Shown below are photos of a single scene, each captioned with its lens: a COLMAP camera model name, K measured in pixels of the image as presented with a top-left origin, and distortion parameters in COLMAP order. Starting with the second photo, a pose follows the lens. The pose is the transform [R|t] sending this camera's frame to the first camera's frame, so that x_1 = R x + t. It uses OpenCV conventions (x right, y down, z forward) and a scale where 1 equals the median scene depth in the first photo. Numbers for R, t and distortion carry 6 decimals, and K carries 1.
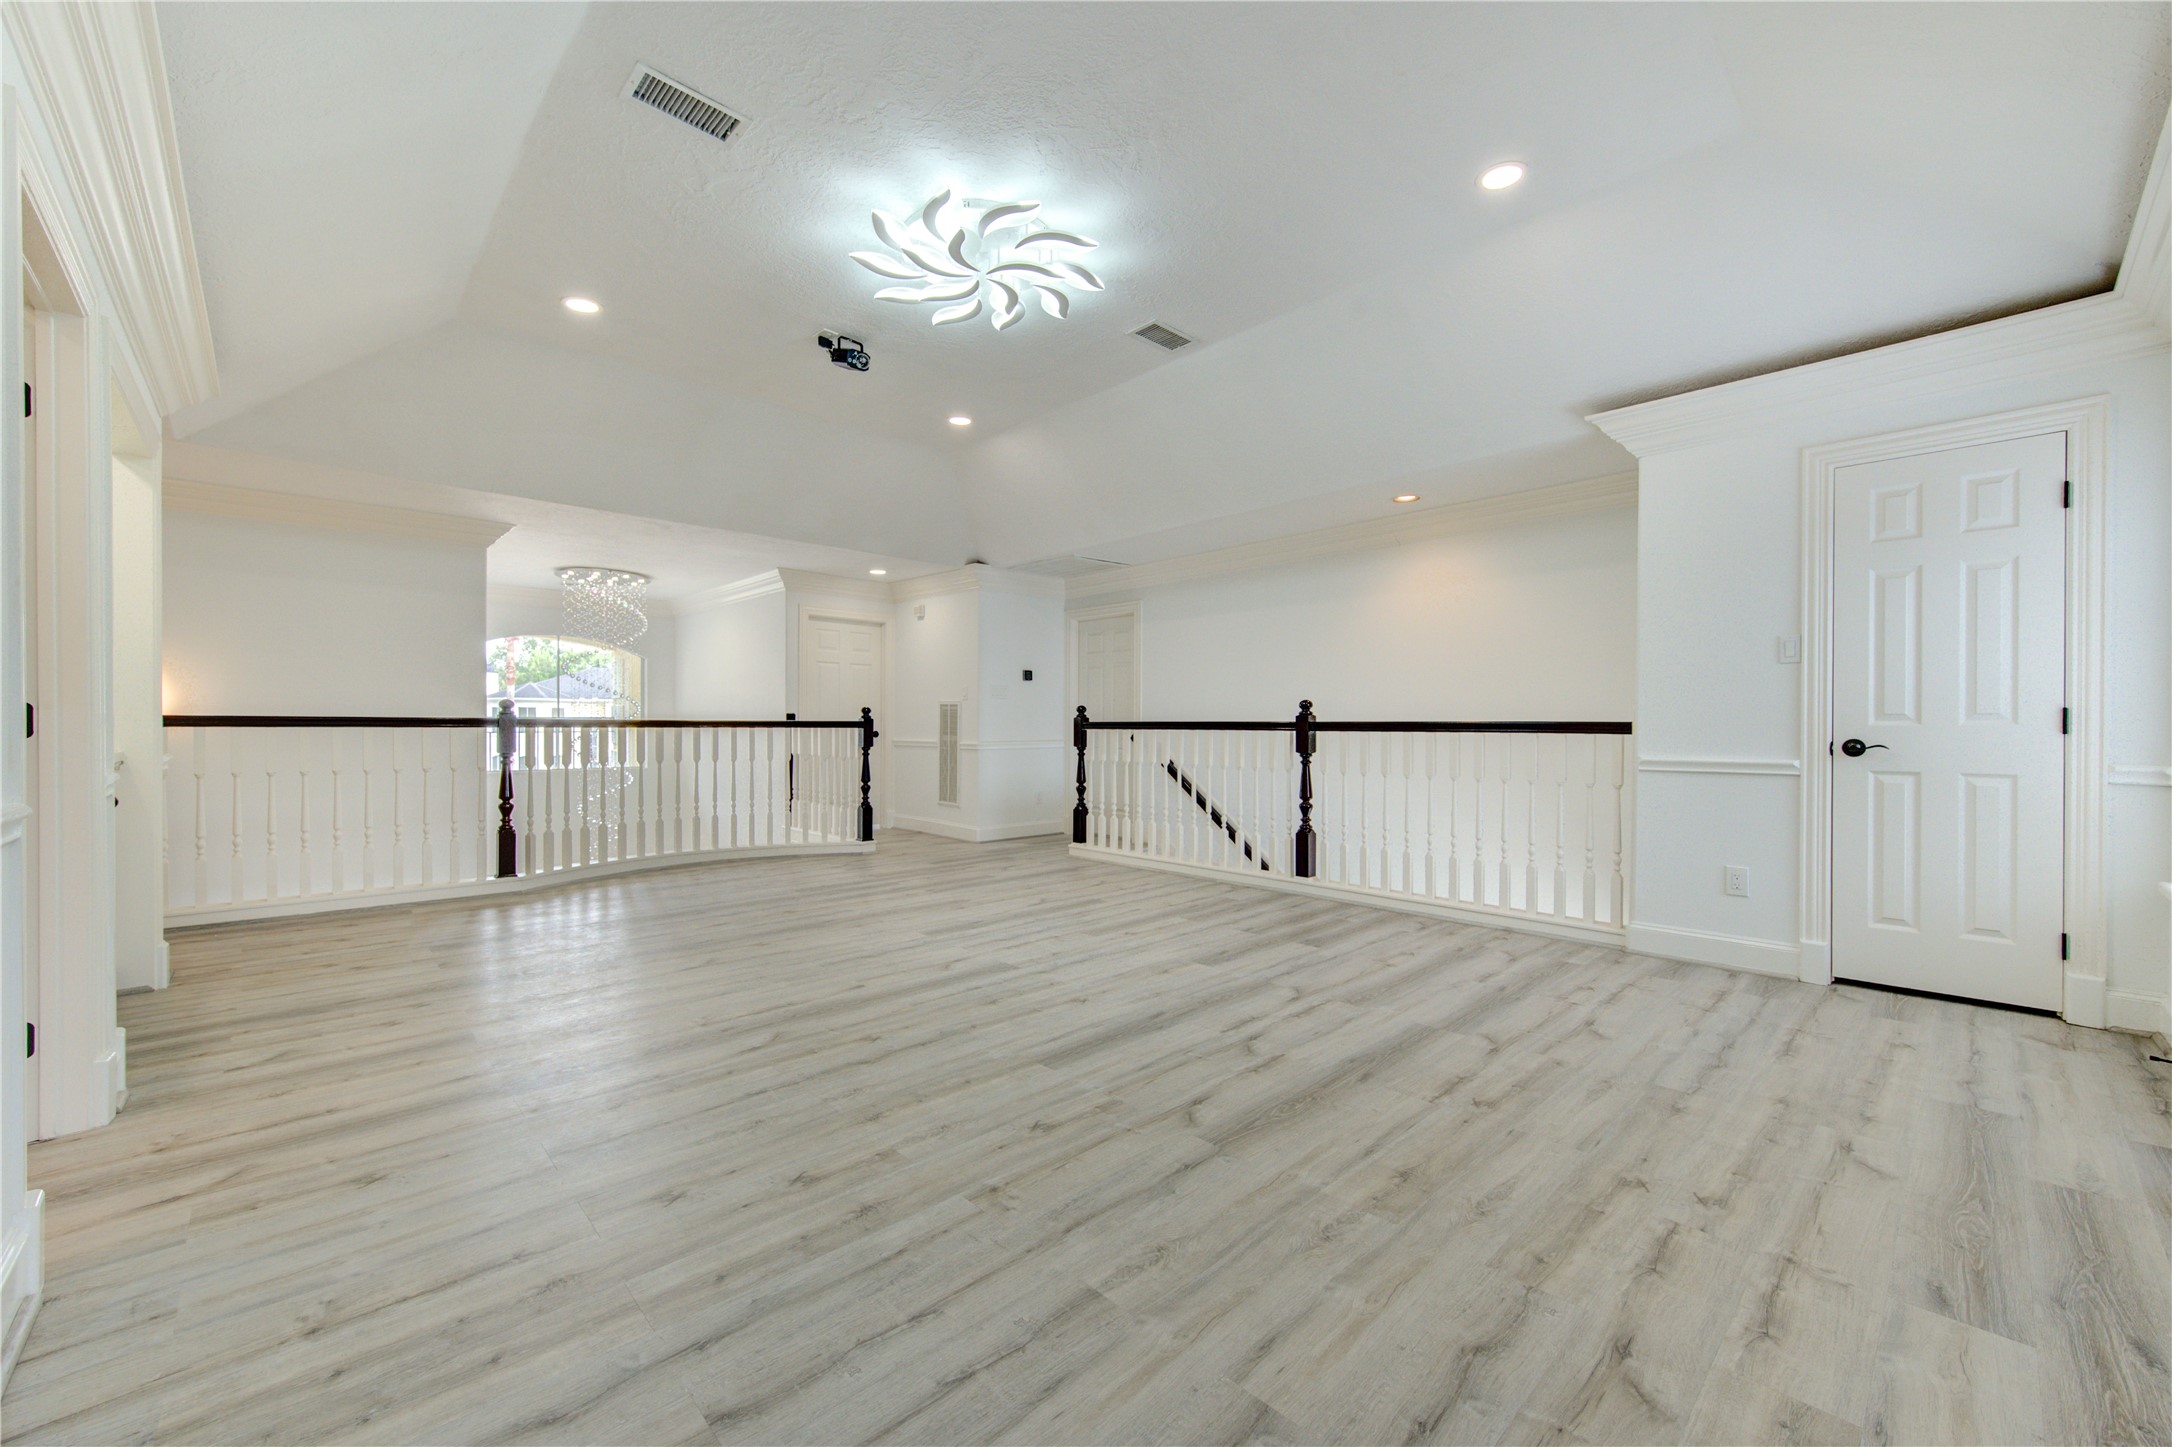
lens RADIAL K [[855.8, 0, 1093.1], [0, 855.8, 724.5], [0, 0, 1]] dist [0.000170, -0.000212]
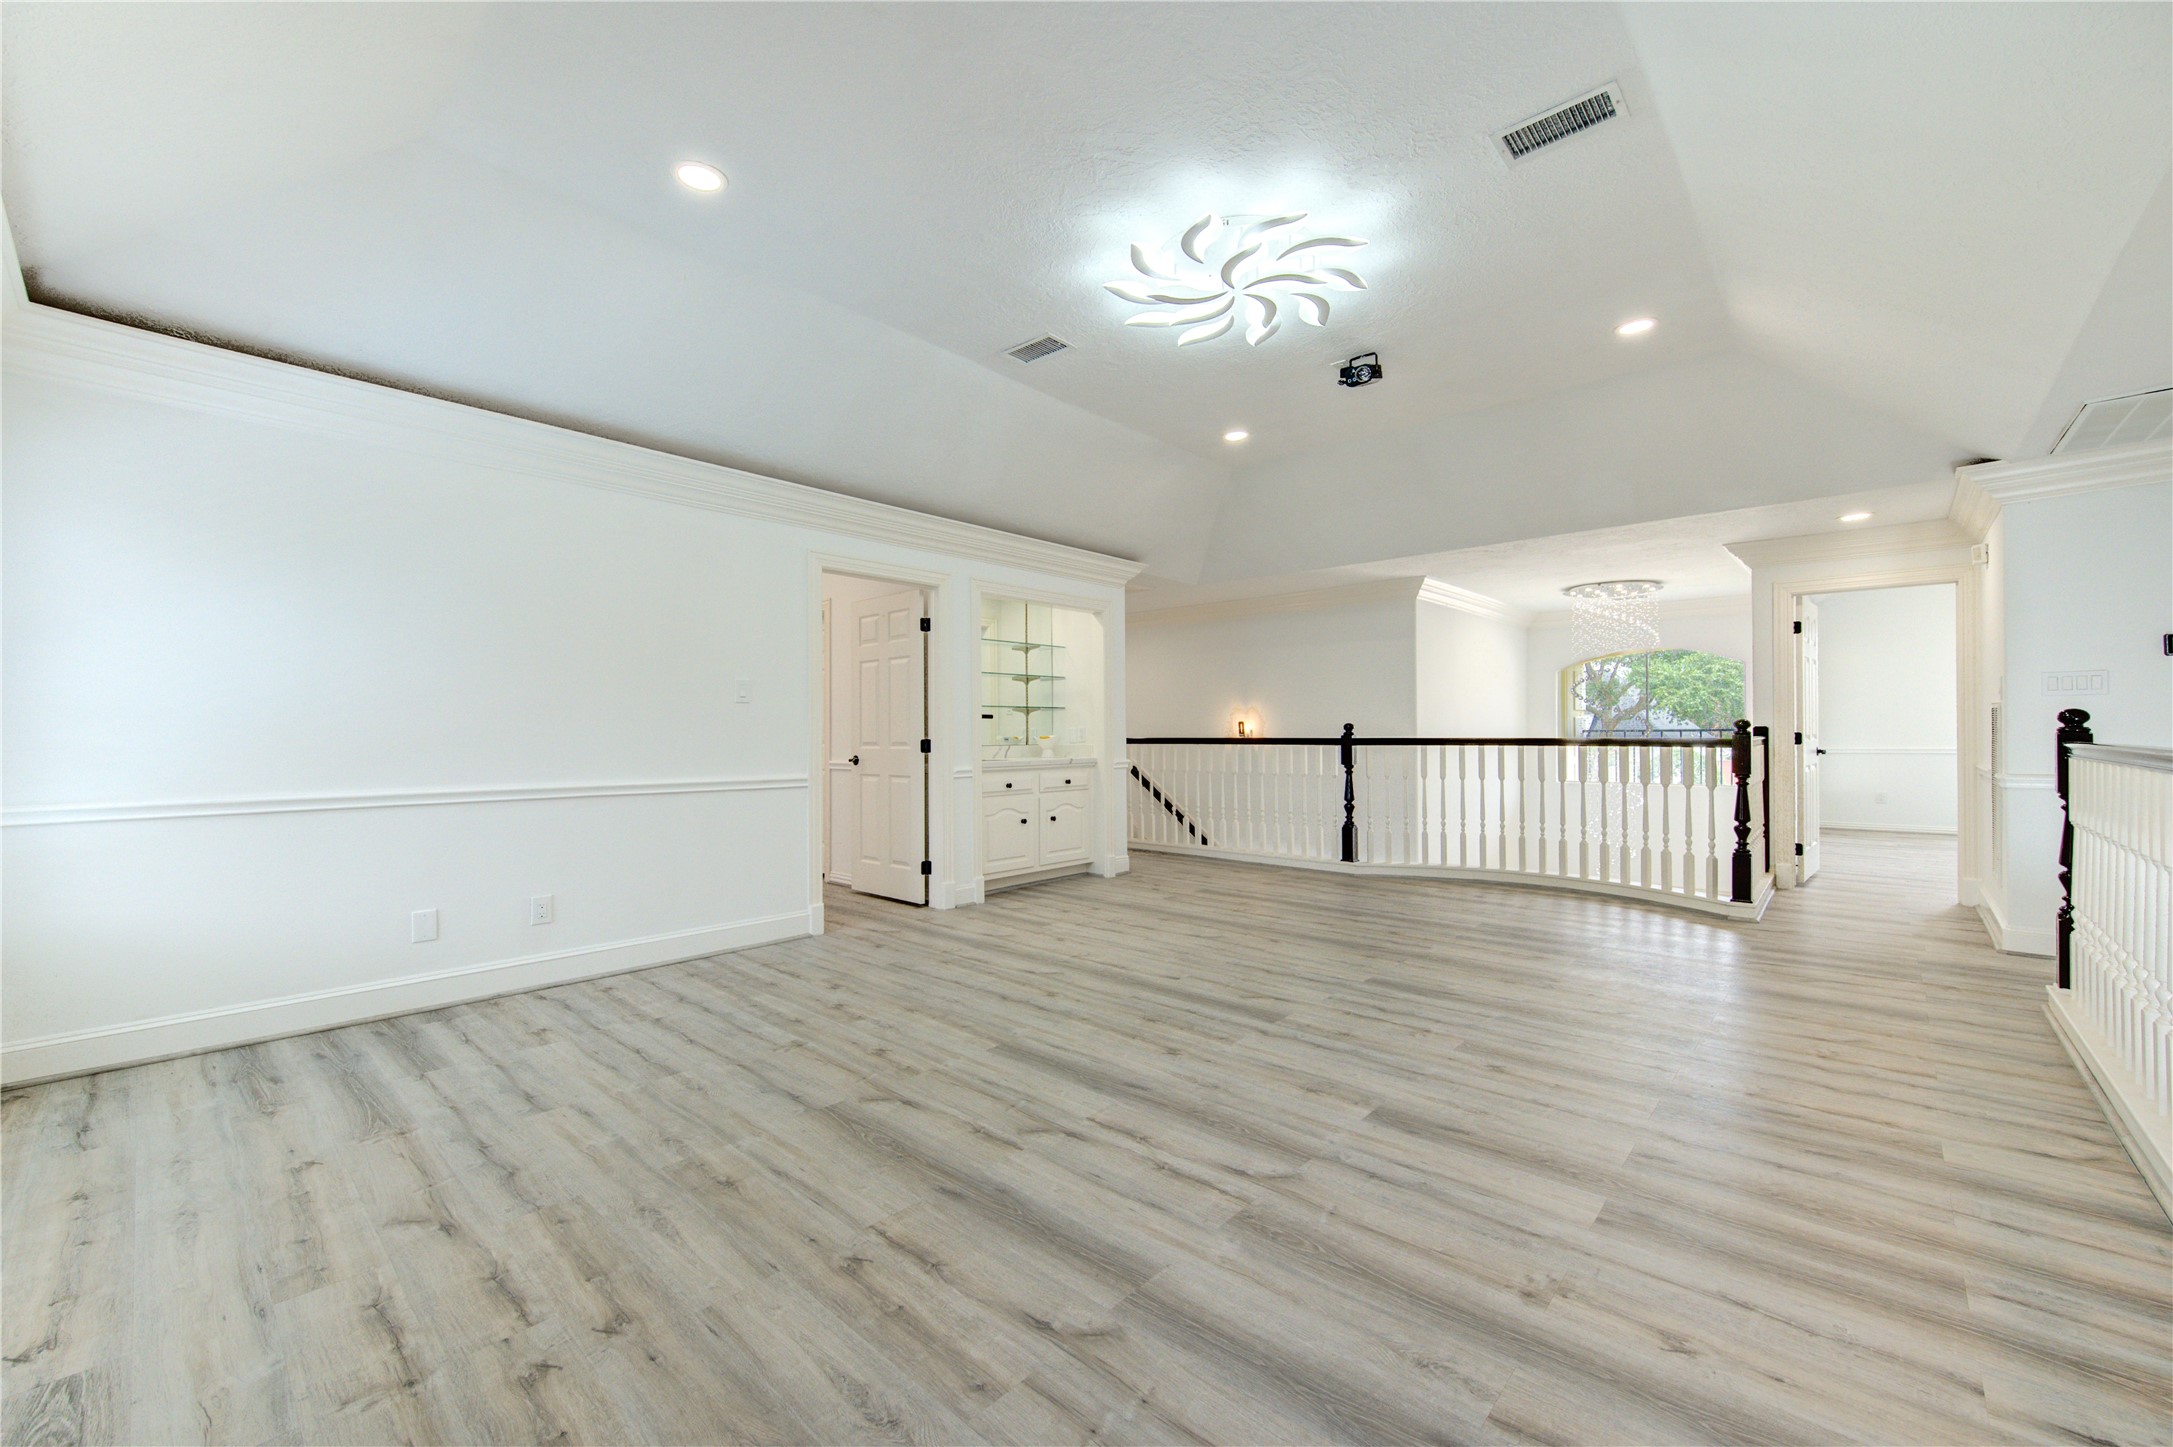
lens RADIAL K [[856.2, 0, 1093.6], [0, 856.2, 724.5], [0, 0, 1]] dist [0.000170, -0.000212]
pose [[0.074781, -0.011151, -0.997138, 1.073081], [0.005781, 0.999926, -0.010749, -0.026687], [0.997183, -0.004961, 0.074840, 1.002092]]
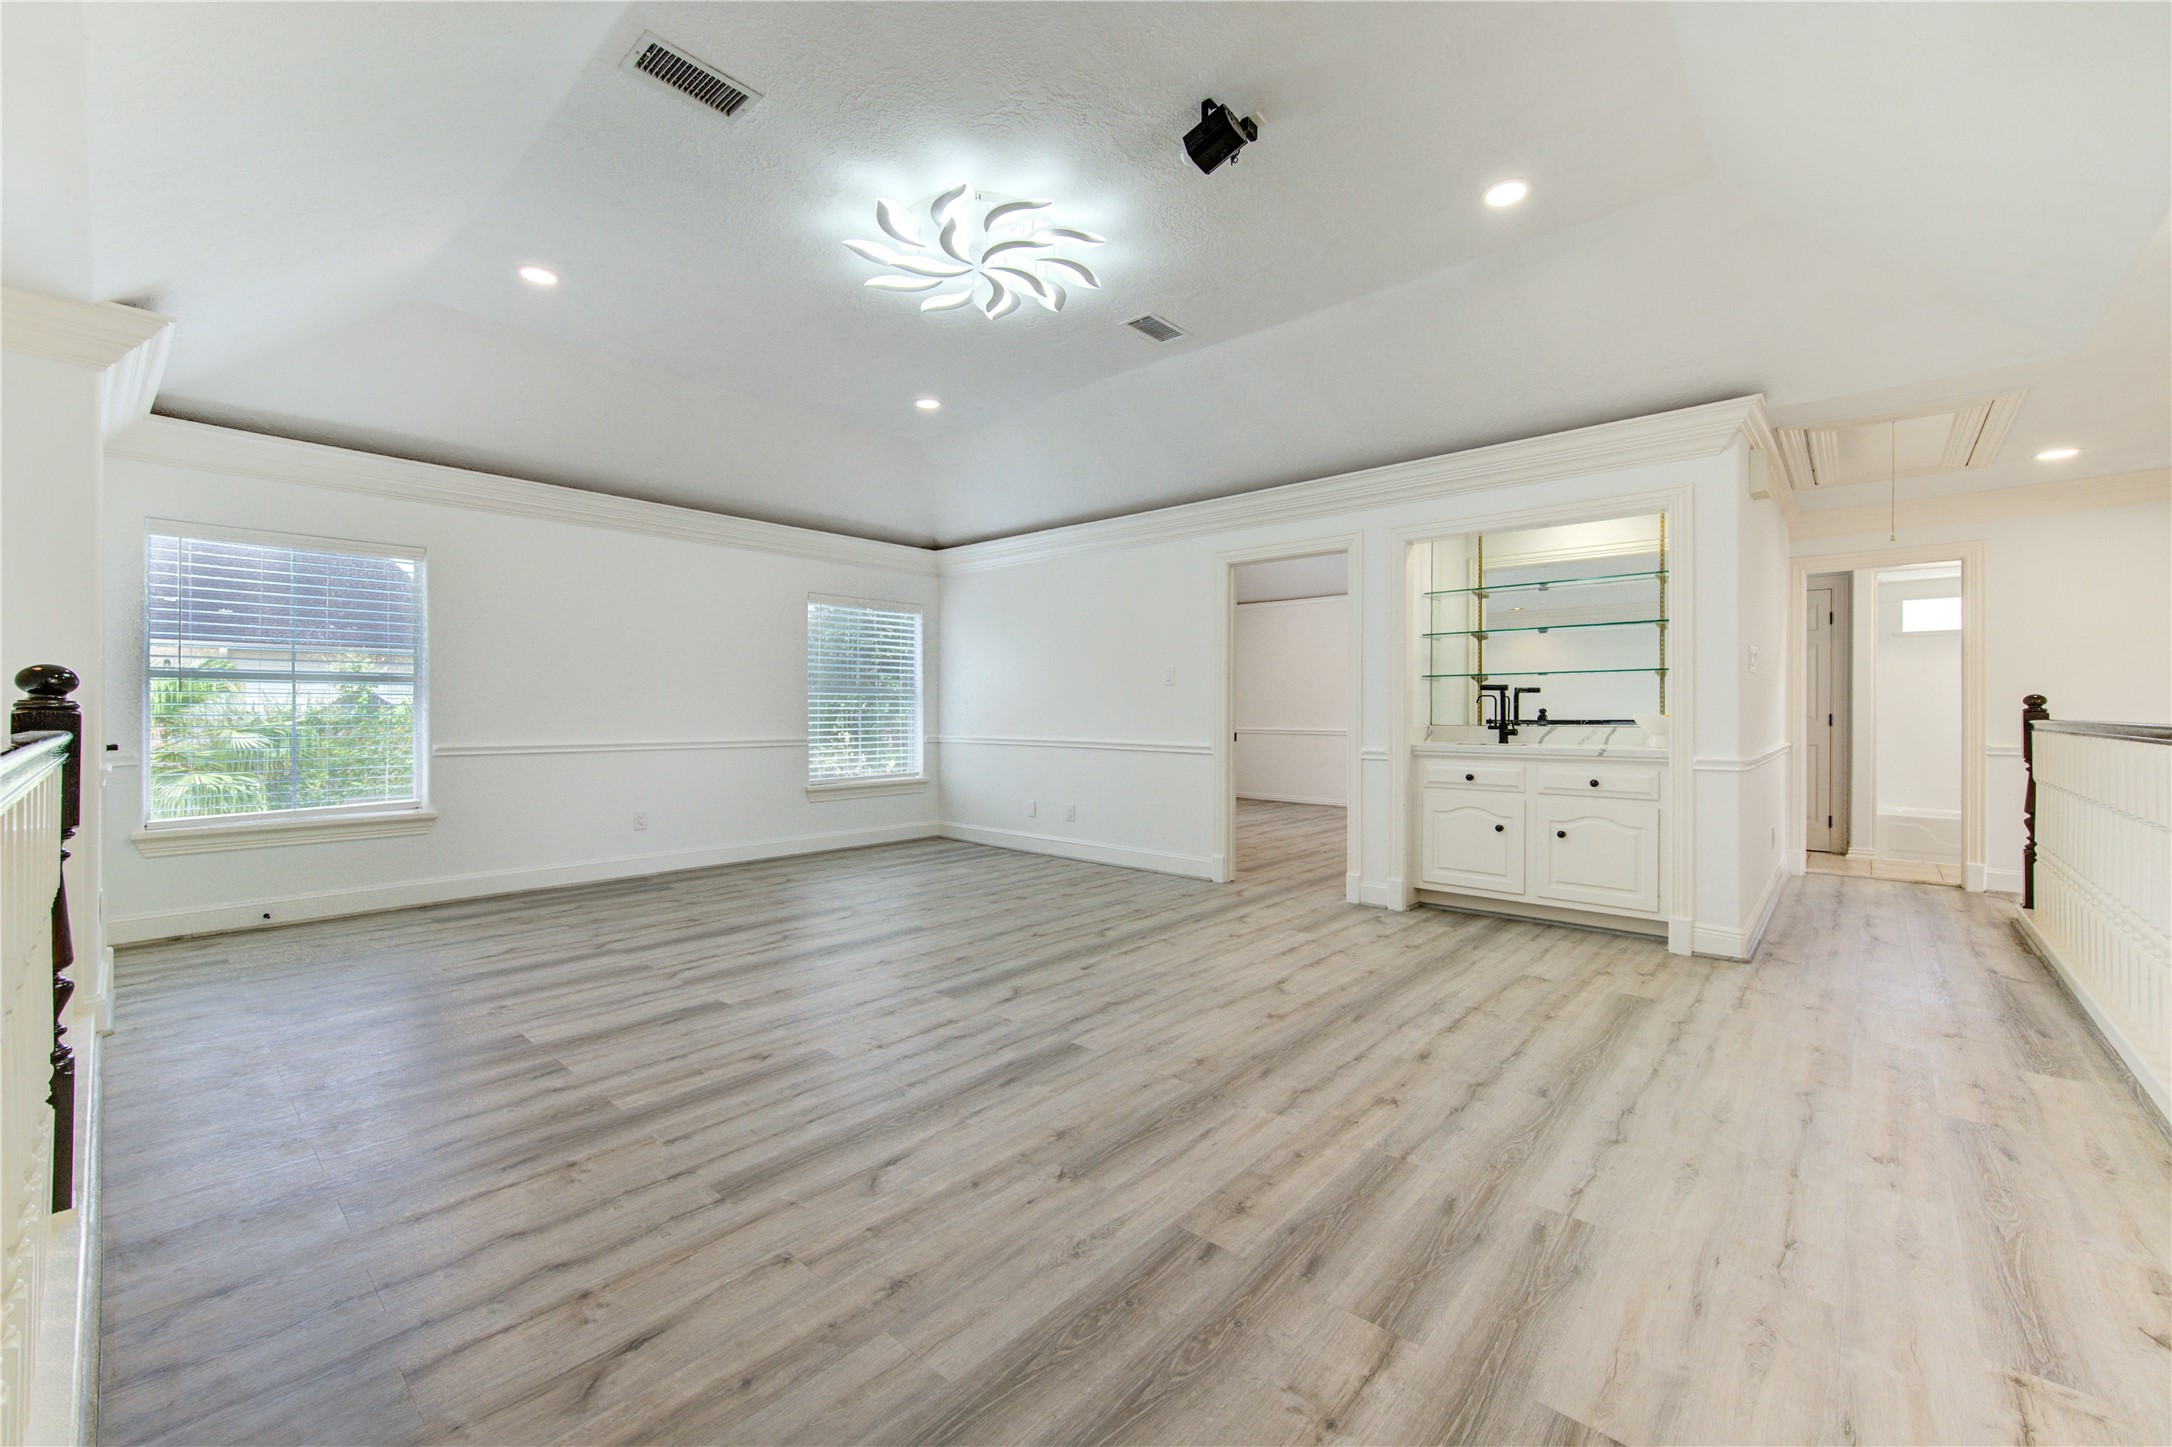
lens RADIAL K [[882.6, 0, 1082.9], [0, 882.6, 710.6], [0, 0, 1]] dist [-0.001597, -0.000573]
pose [[-0.997069, -0.003230, -0.076434, -0.227888], [-0.003275, 0.999995, 0.000465, -0.026110], [0.076432, 0.000714, -0.997075, 2.627116]]
